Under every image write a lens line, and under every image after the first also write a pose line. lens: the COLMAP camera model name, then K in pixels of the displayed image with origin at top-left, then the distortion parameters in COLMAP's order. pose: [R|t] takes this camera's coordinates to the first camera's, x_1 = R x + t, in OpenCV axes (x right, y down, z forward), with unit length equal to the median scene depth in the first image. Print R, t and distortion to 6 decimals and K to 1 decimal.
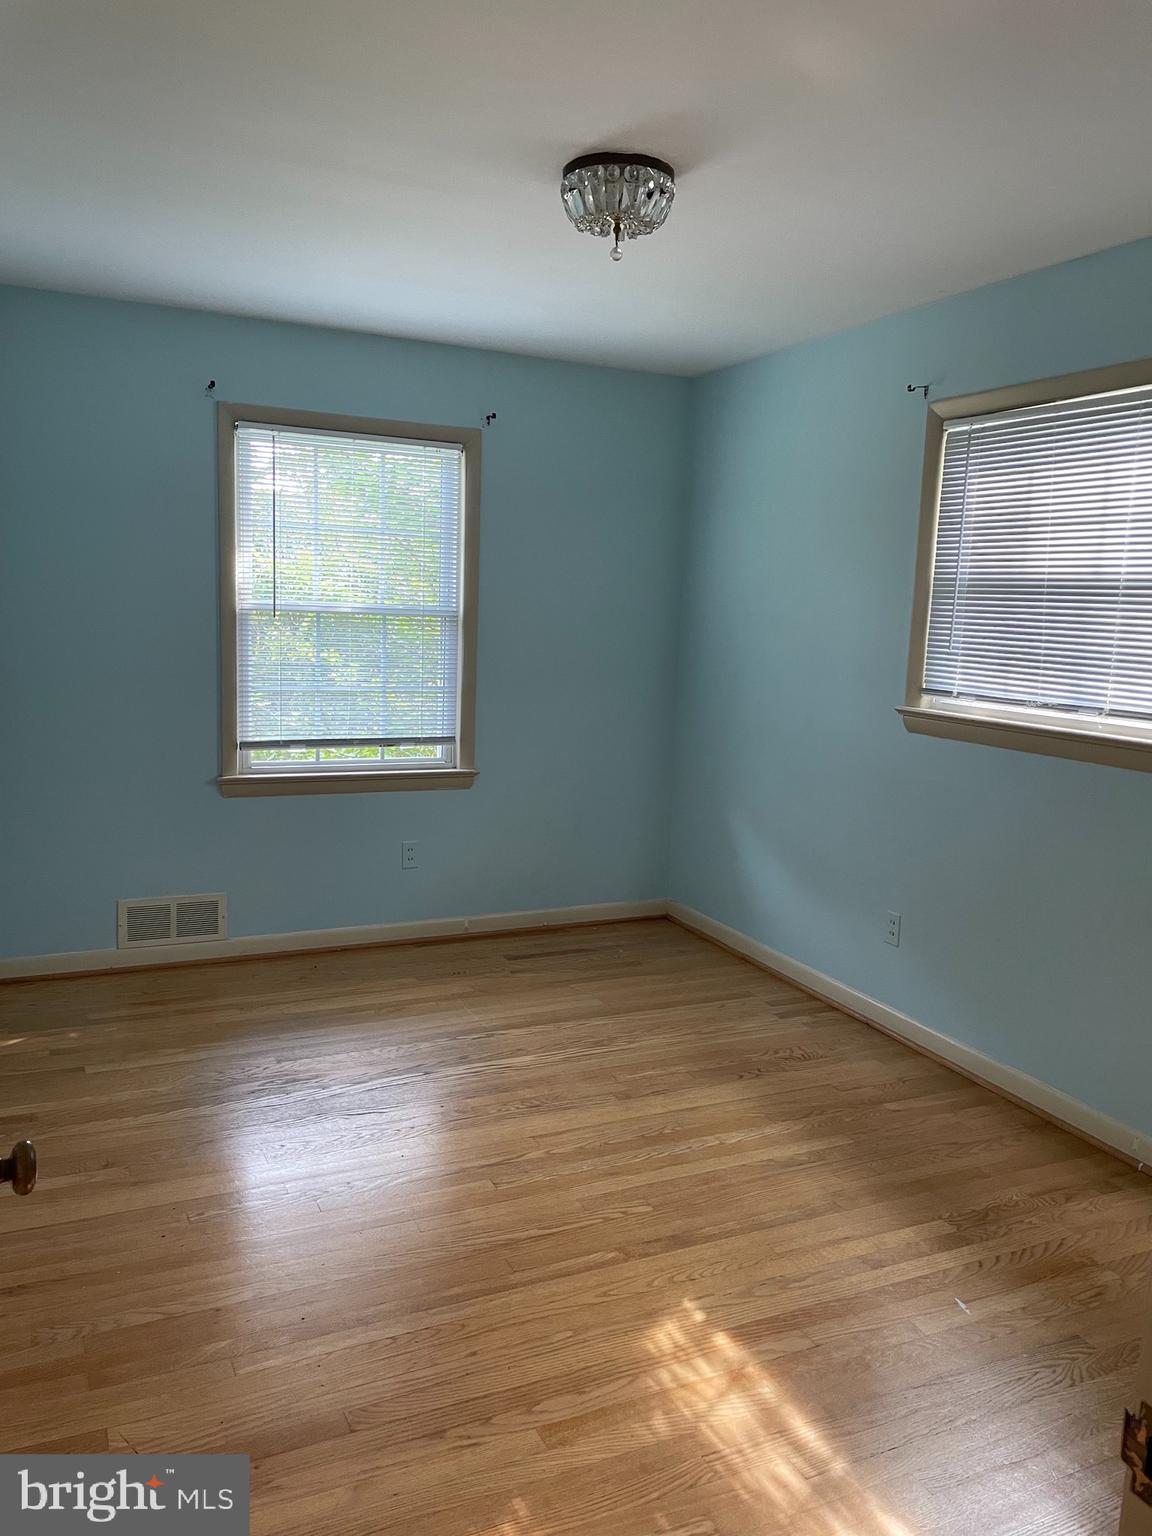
lens RADIAL K [[1158.3, 0, 567.4], [0, 1158.3, 764.9], [0, 0, 1]] dist [0.030750, -0.047999]
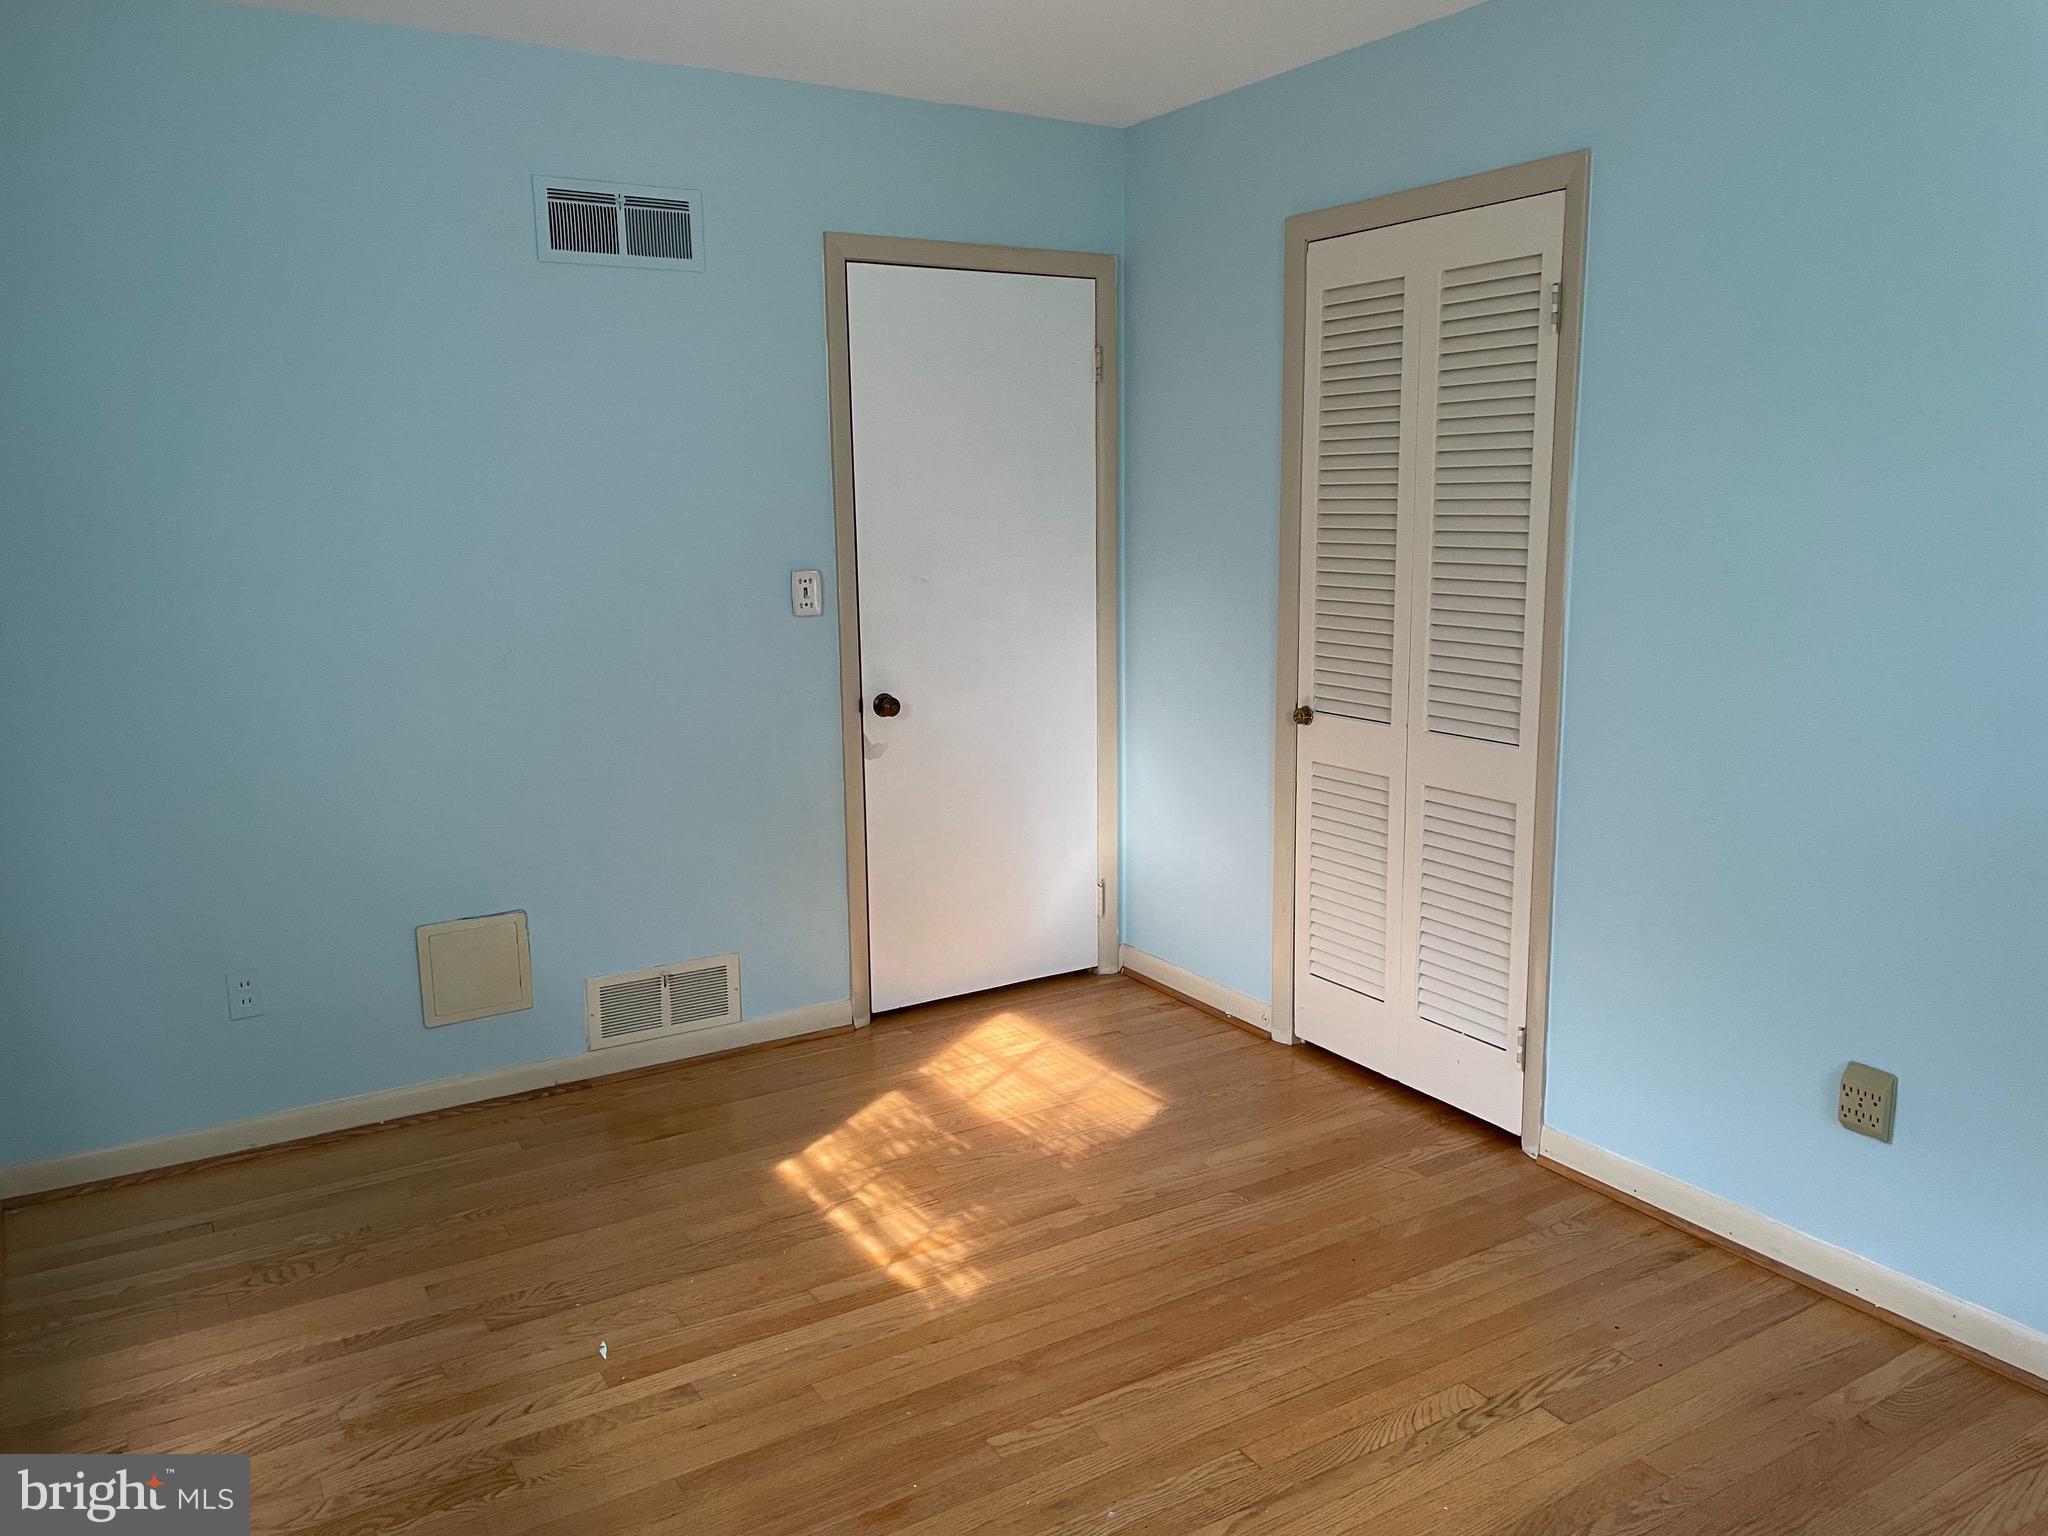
lens RADIAL K [[1544.4, 0, 1024.9], [0, 1544.4, 768.4], [0, 0, 1]] dist [0.030750, -0.047999]
pose [[-0.993487, -0.005786, -0.113803, 0.118174], [-0.040312, 0.951972, 0.303520, -0.177669], [0.106581, 0.306131, -0.946005, 1.314661]]
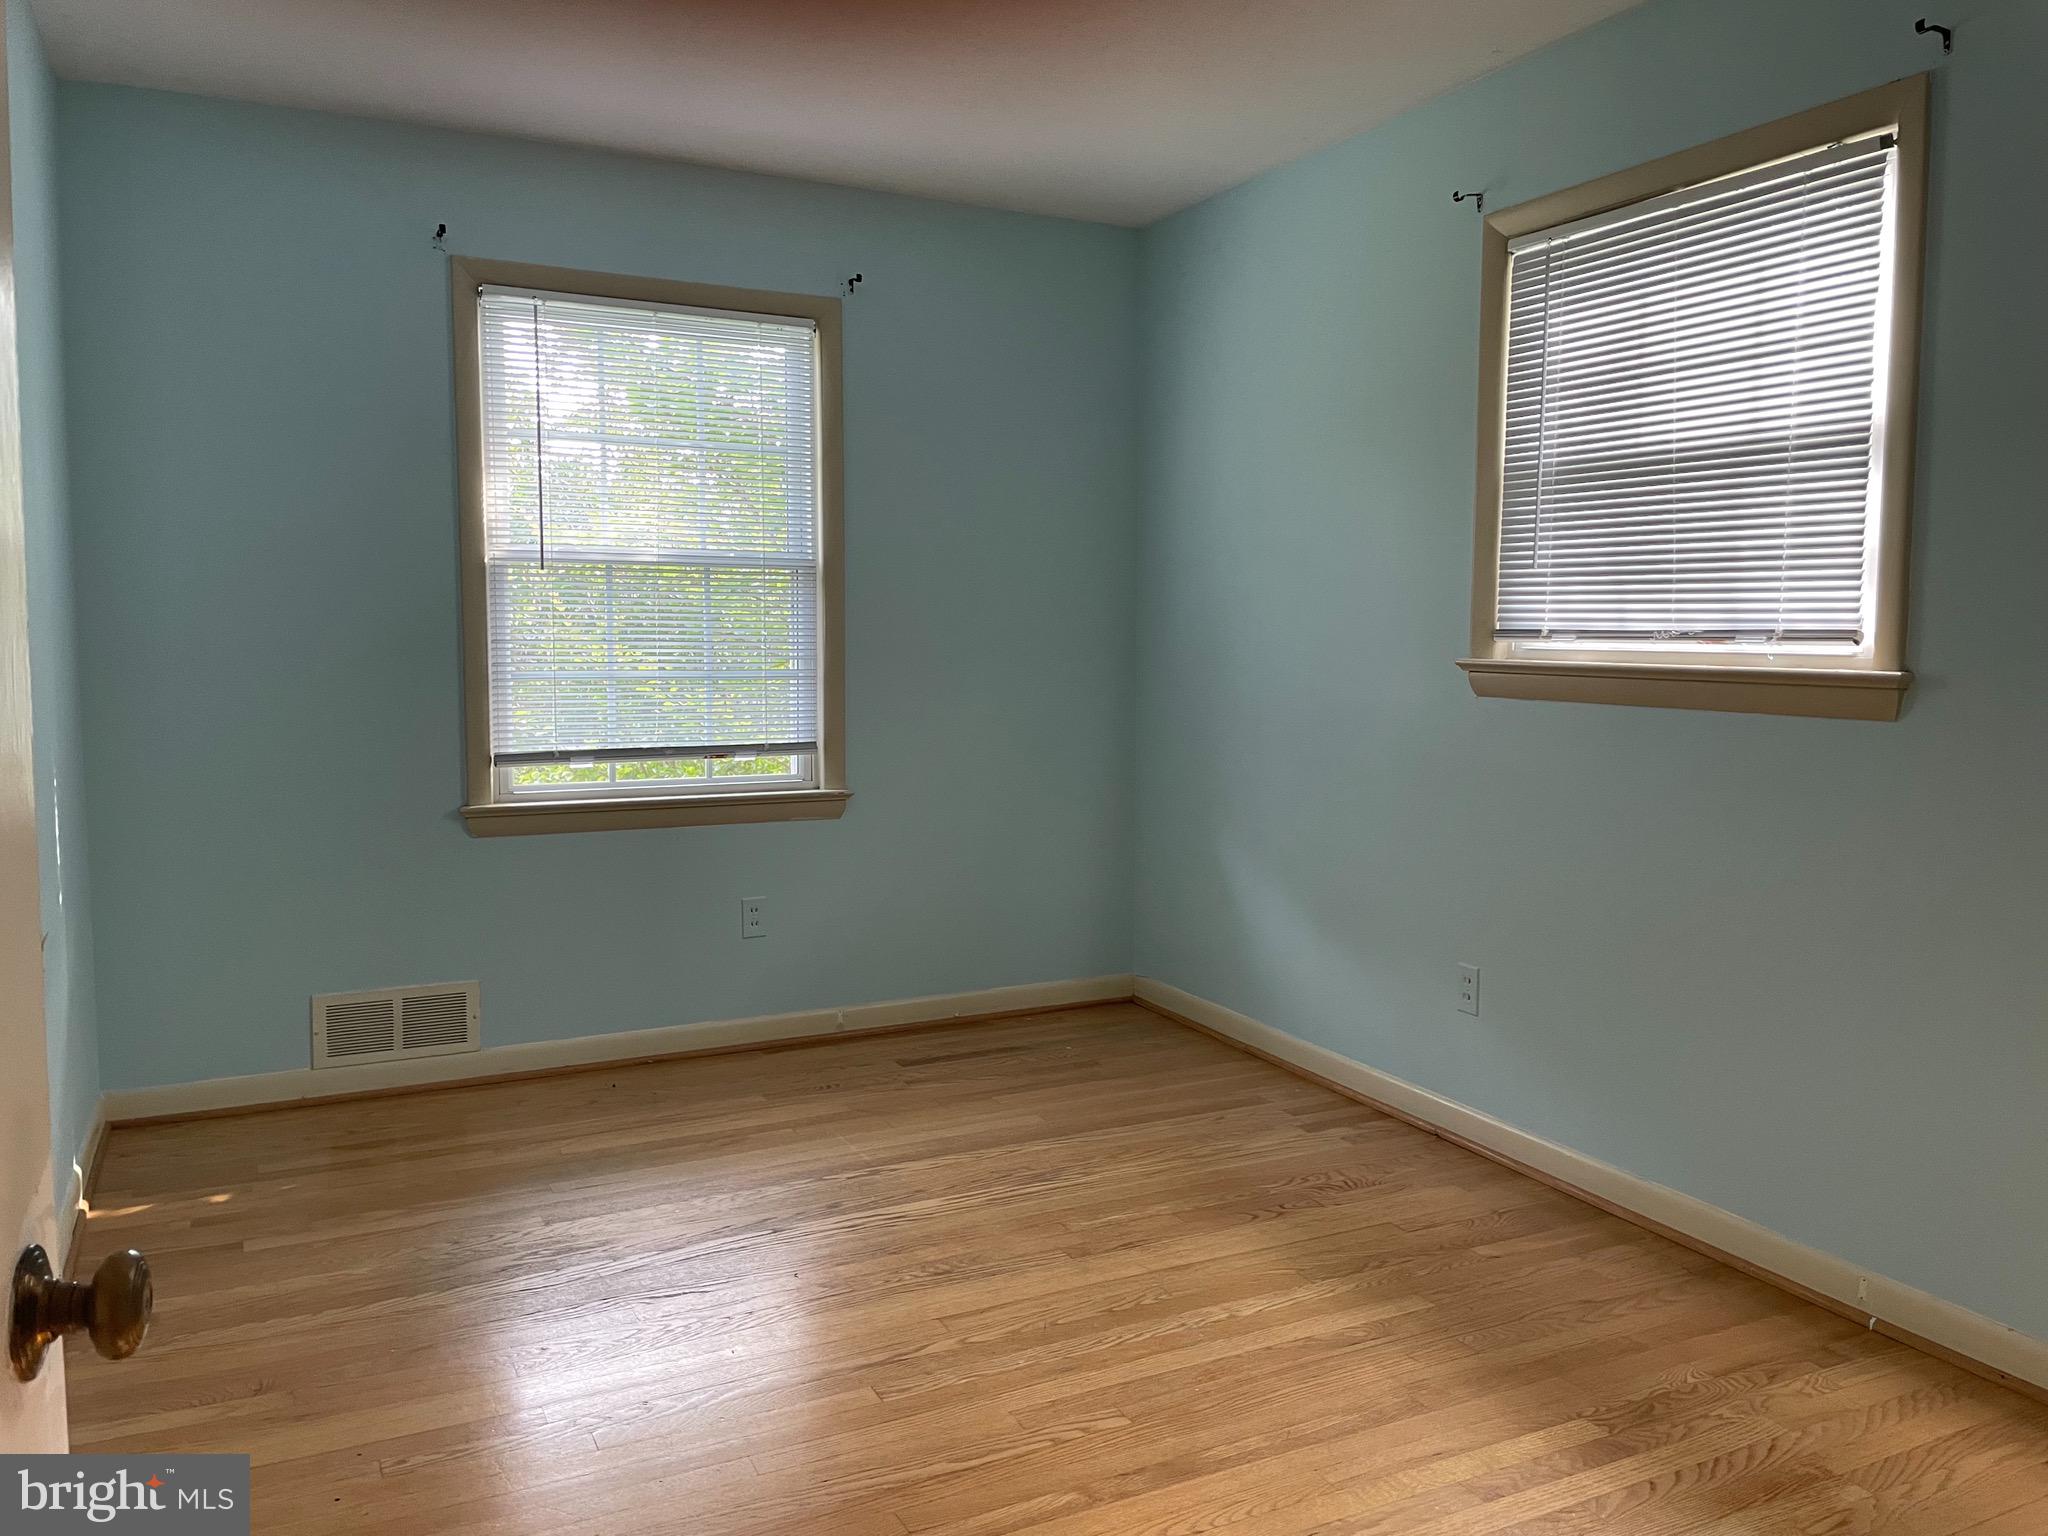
lens RADIAL K [[1544.4, 0, 1036.1], [0, 1544.4, 762.4], [0, 0, 1]] dist [0.030750, -0.047999]
pose [[0.999018, -0.032509, 0.030104, 0.006888], [0.034054, 0.998050, -0.052317, 0.051584], [-0.028345, 0.053291, 0.998177, 0.109234]]
